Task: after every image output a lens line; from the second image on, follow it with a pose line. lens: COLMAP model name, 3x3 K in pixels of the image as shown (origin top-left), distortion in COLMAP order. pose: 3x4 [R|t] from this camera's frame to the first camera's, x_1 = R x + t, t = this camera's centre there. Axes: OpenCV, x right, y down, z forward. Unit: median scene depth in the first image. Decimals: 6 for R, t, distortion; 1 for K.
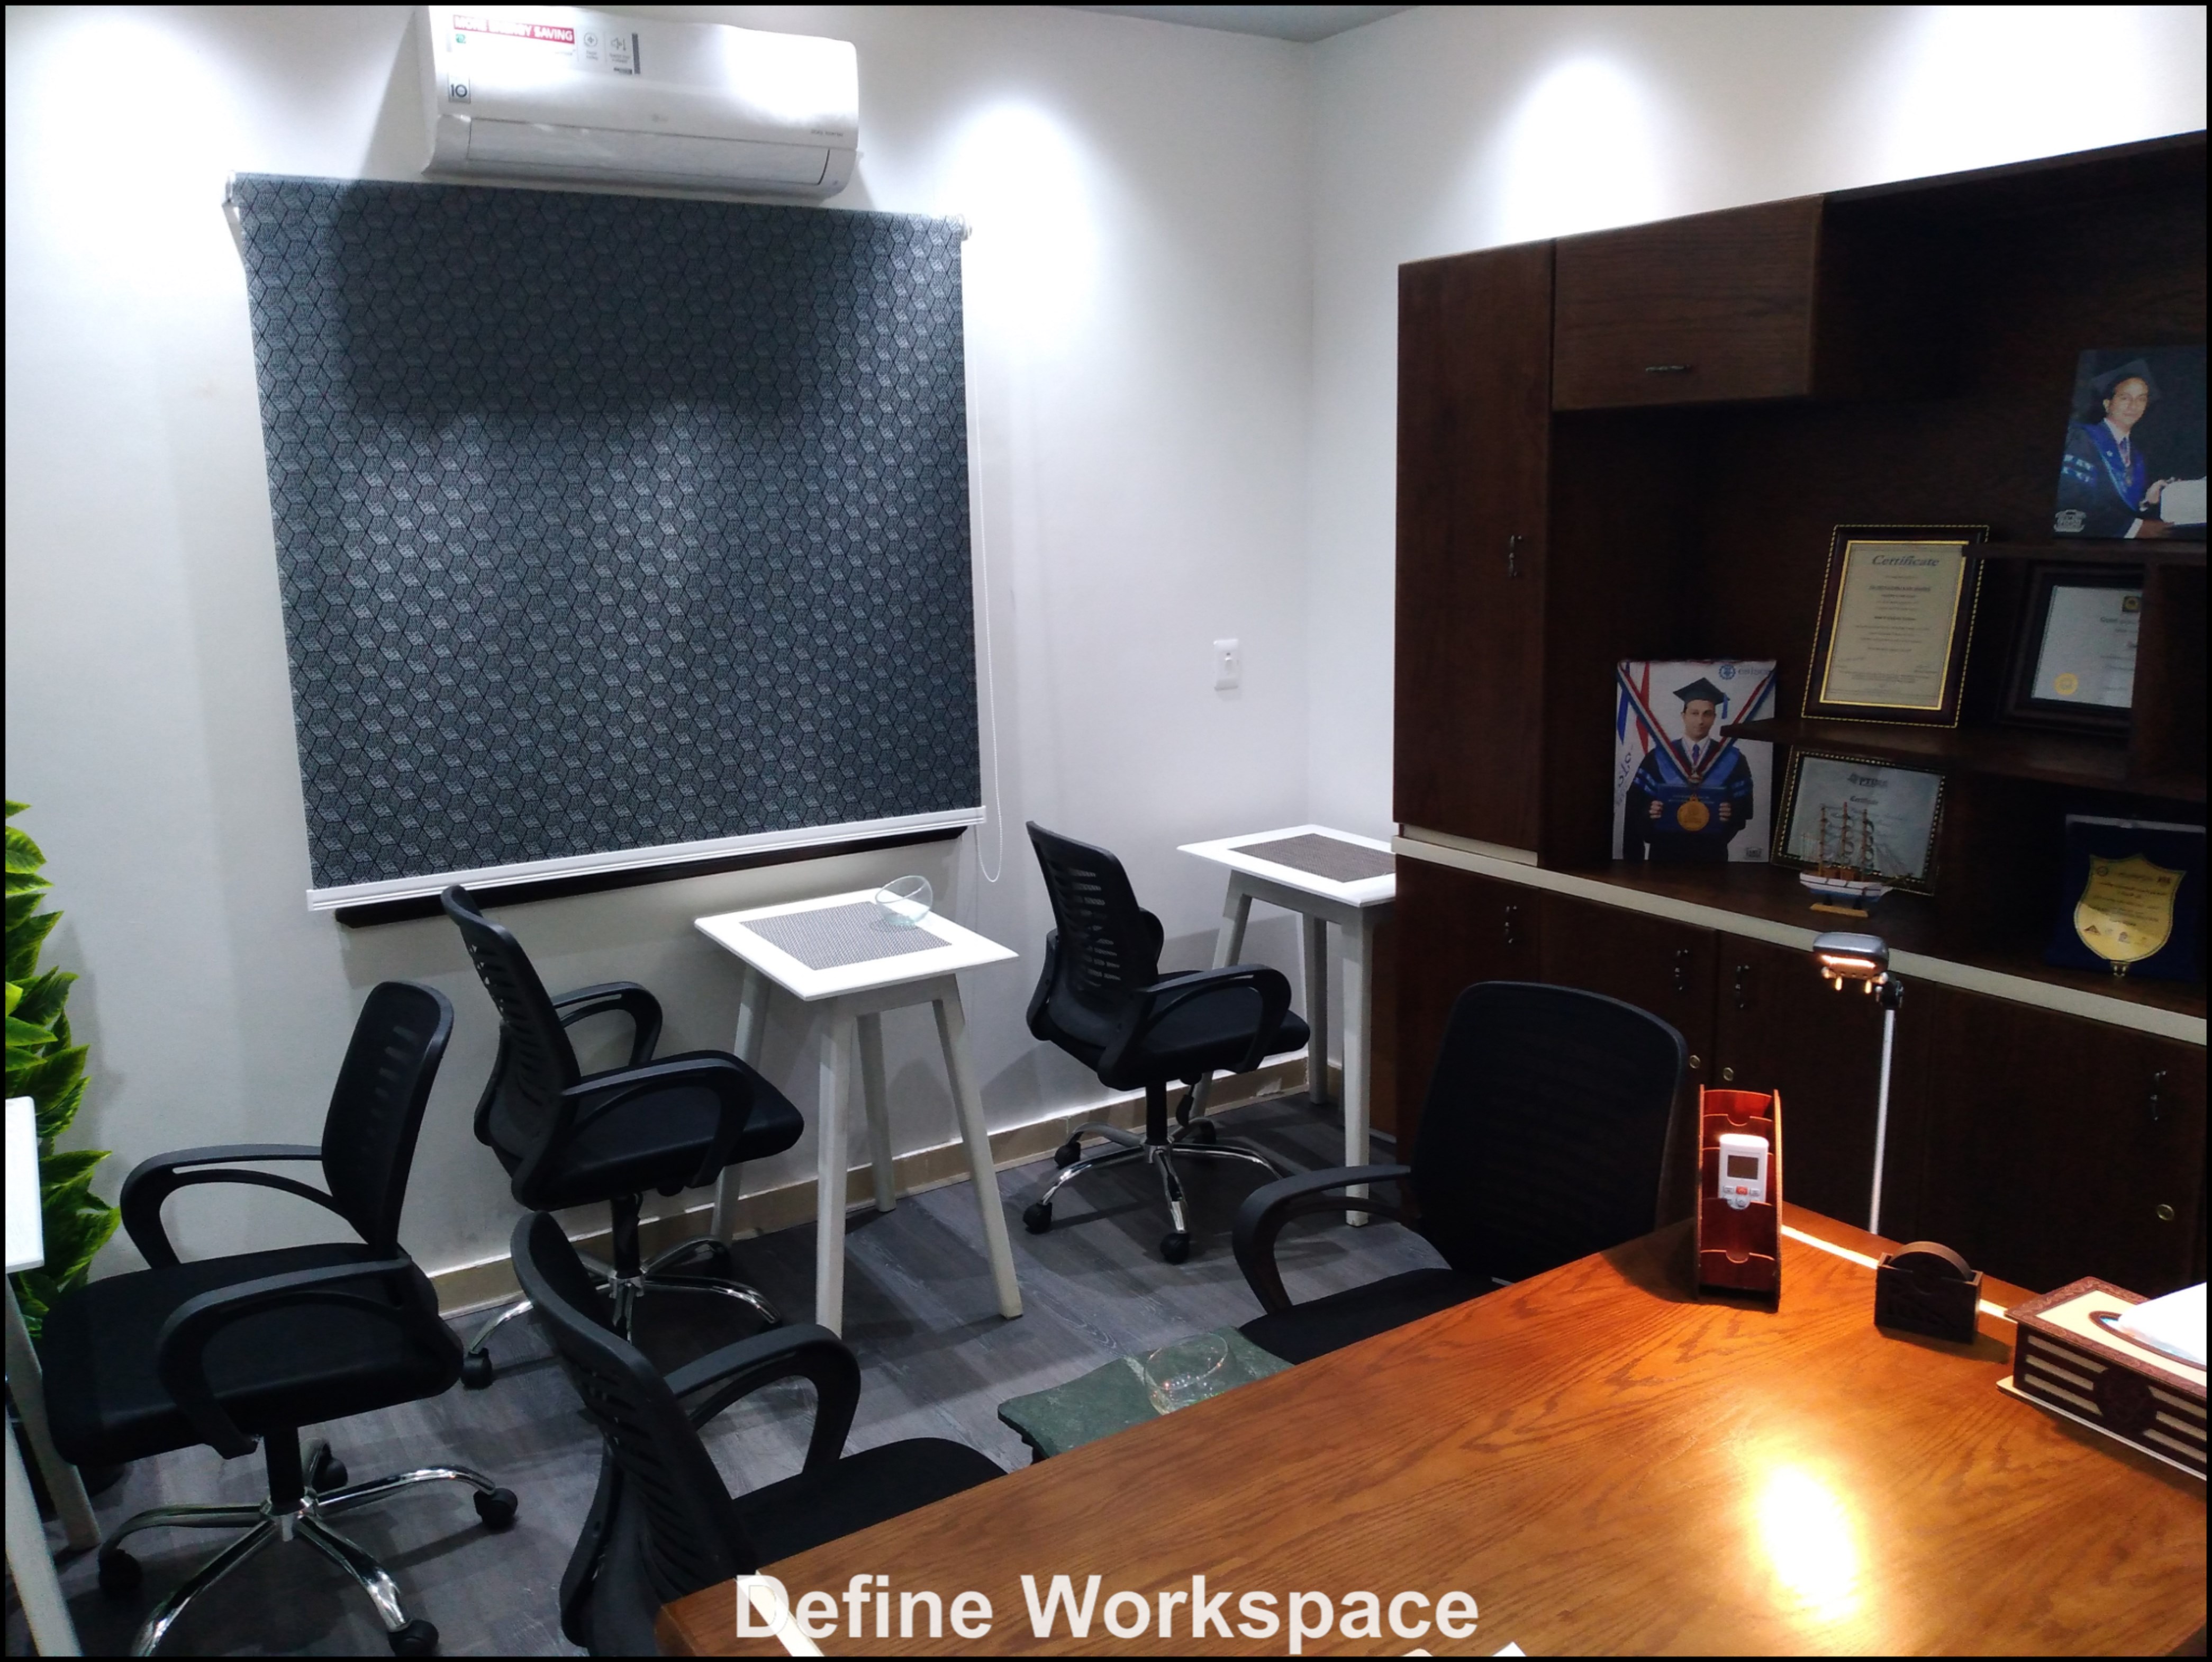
lens RADIAL K [[1778.5, 0, 1097.7], [0, 1778.5, 828.4], [0, 0, 1]] dist [0.011880, -0.015822]
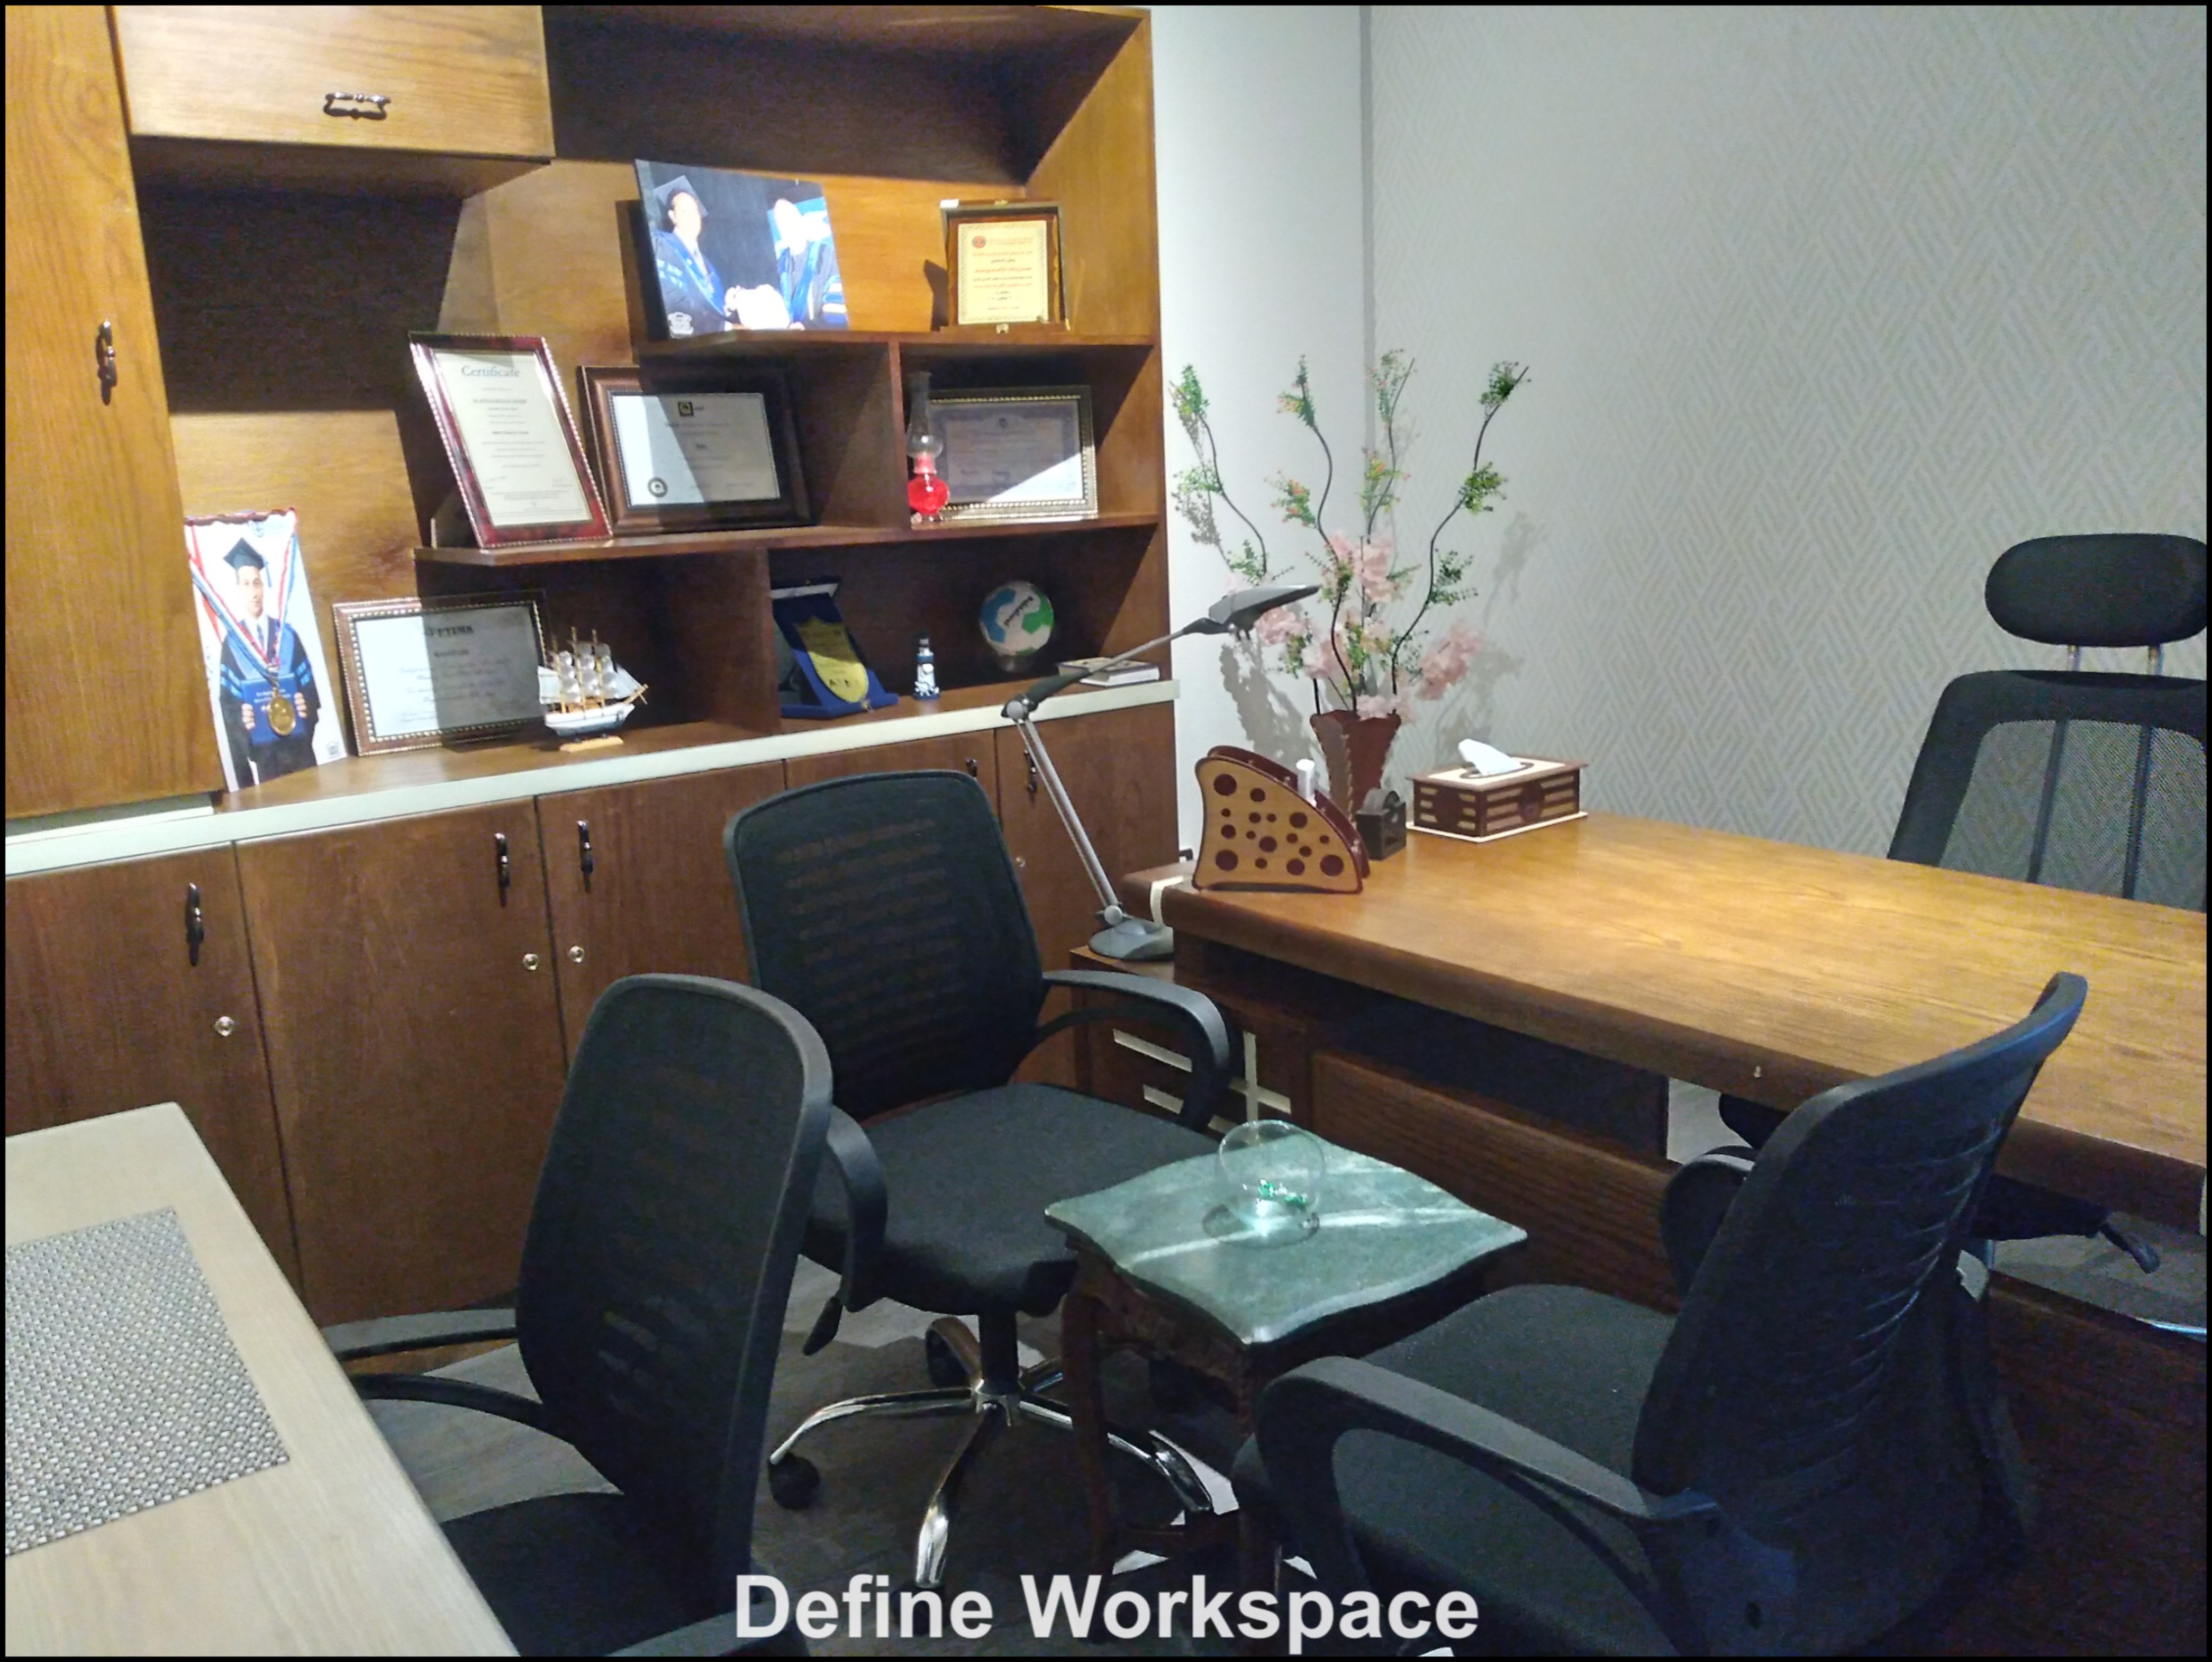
lens RADIAL K [[1778.5, 0, 1100.8], [0, 1778.5, 841.9], [0, 0, 1]] dist [0.011880, -0.015822]
pose [[-0.055988, -0.184882, 0.981165, -0.460352], [0.239410, 0.951550, 0.192963, -0.019239], [-0.969303, 0.245705, -0.009013, 0.686055]]
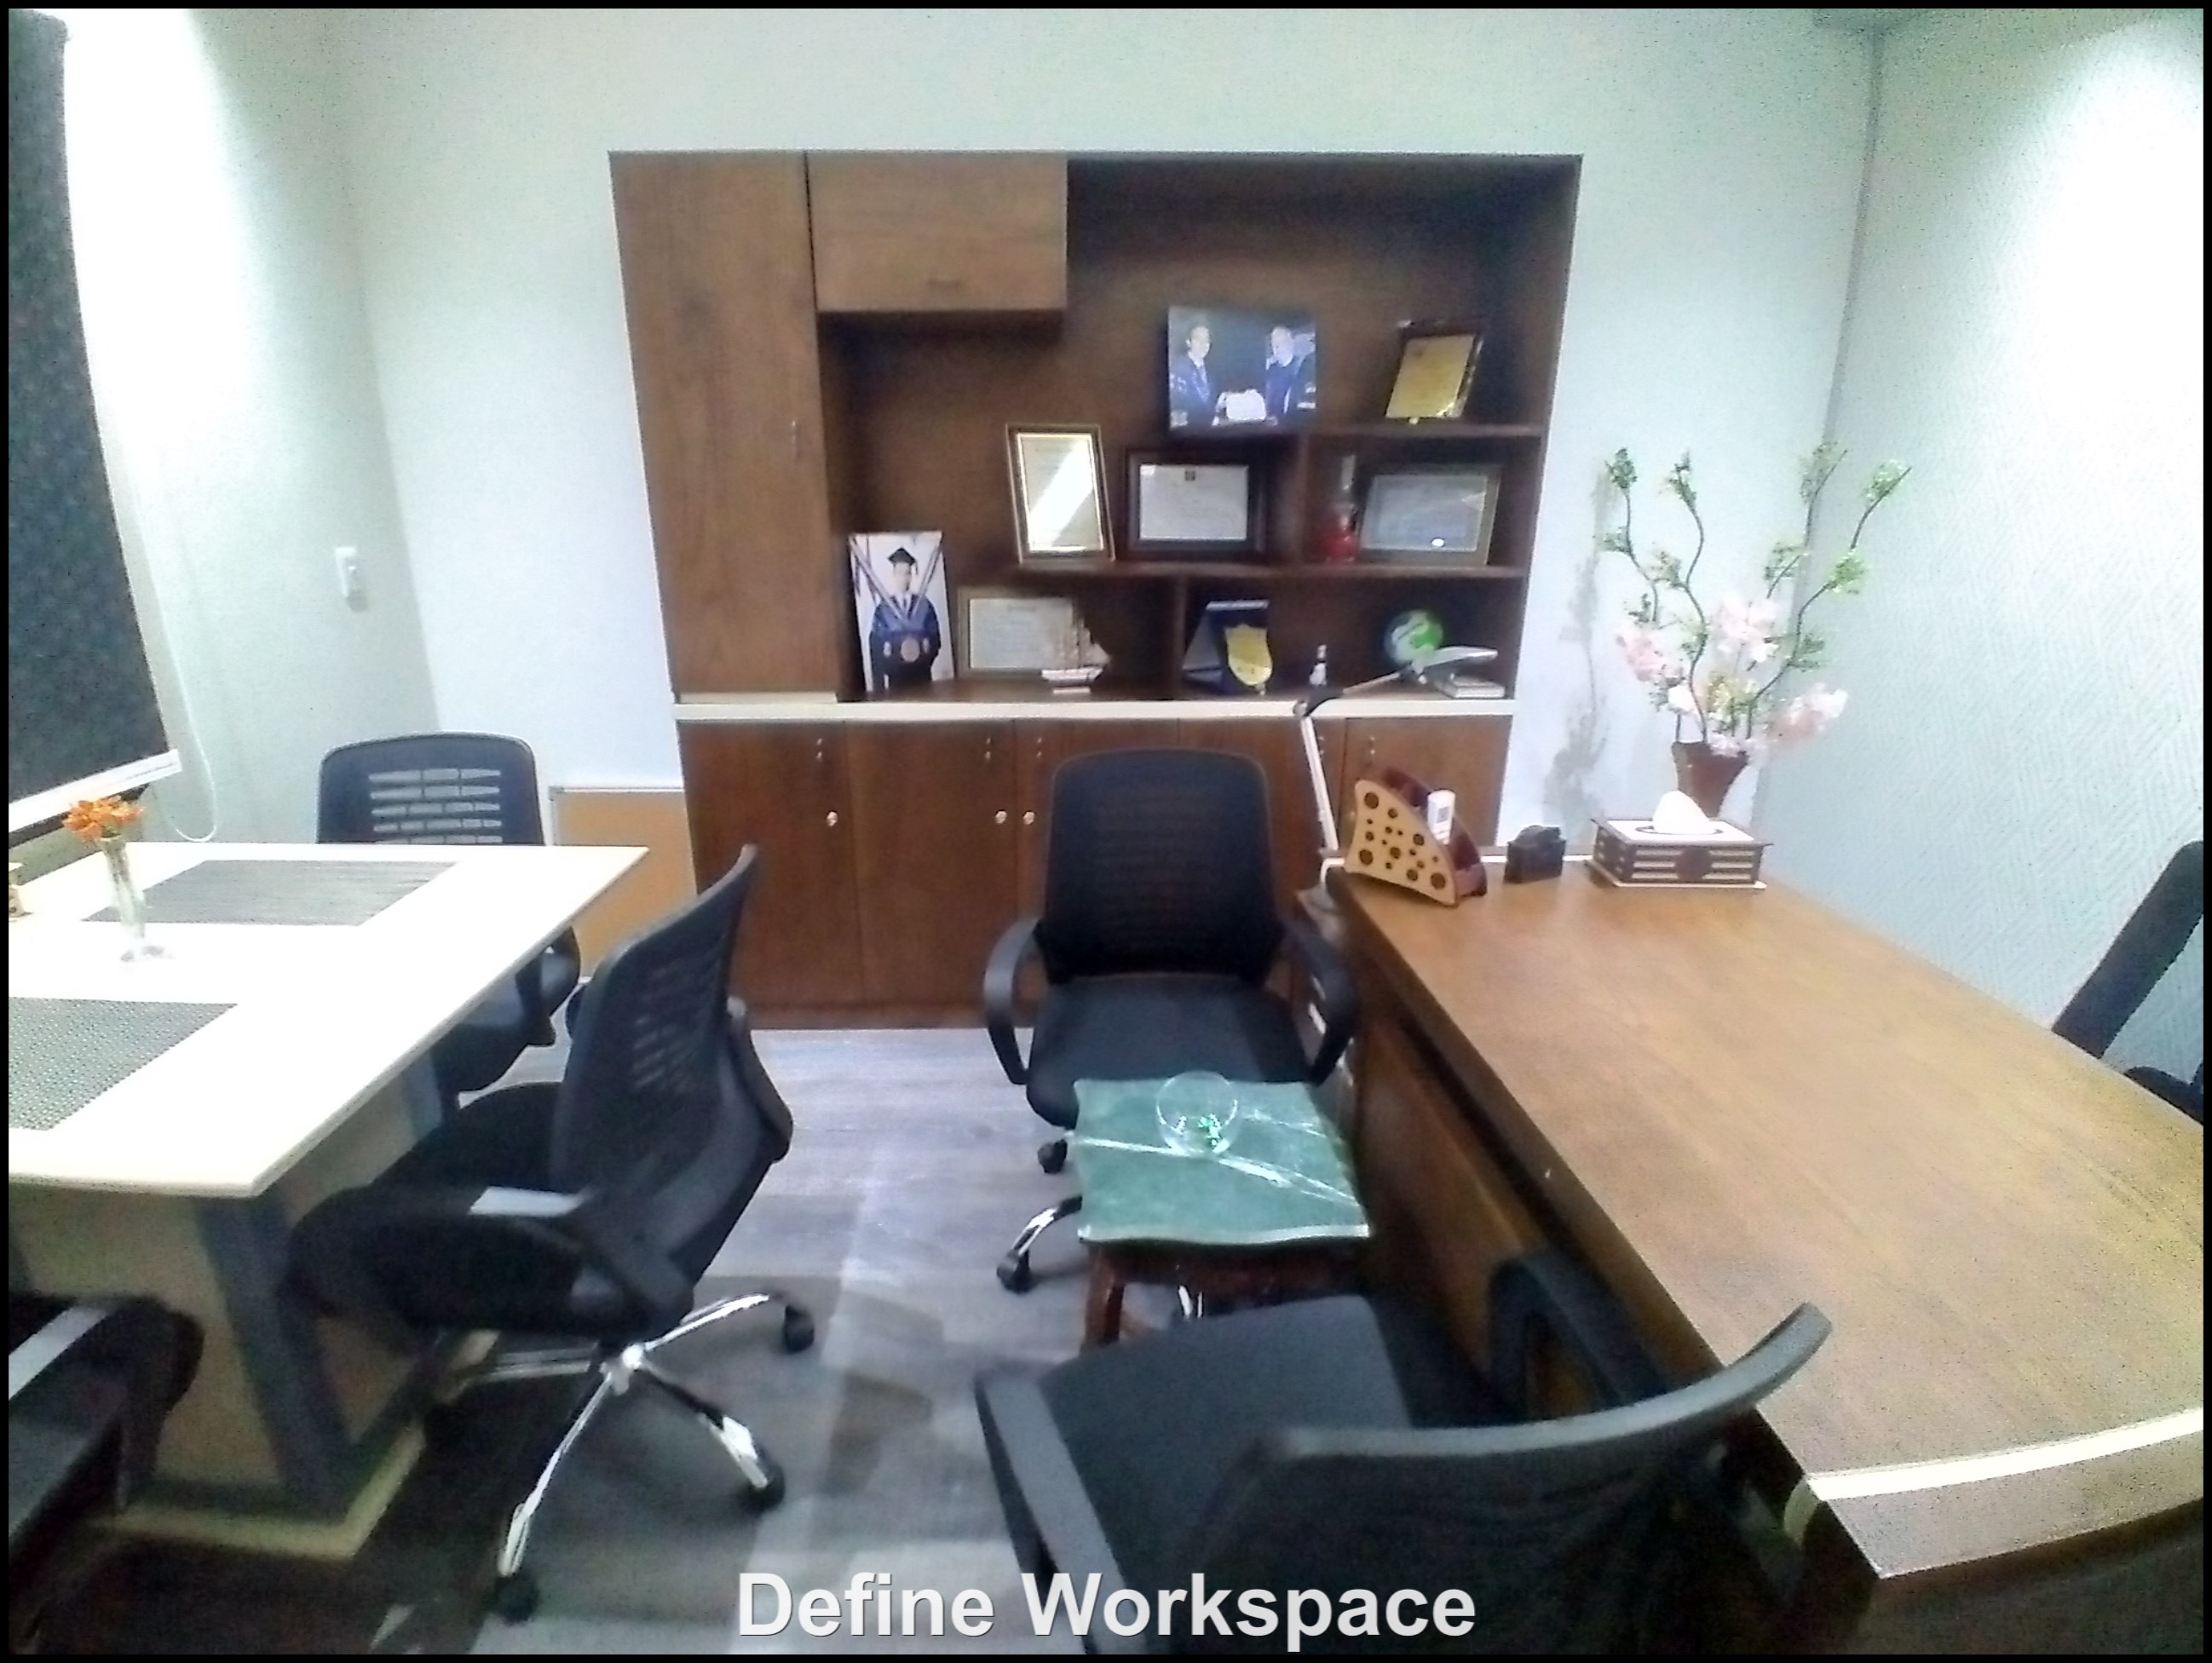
lens RADIAL K [[1070.9, 0, 1063.5], [0, 1070.9, 834.7], [0, 0, 1]] dist [-0.013419, -0.000697]
pose [[0.550386, -0.227958, 0.803187, -0.291341], [0.153497, 0.973234, 0.171036, 0.008002], [-0.820679, 0.029151, 0.570646, 0.450564]]
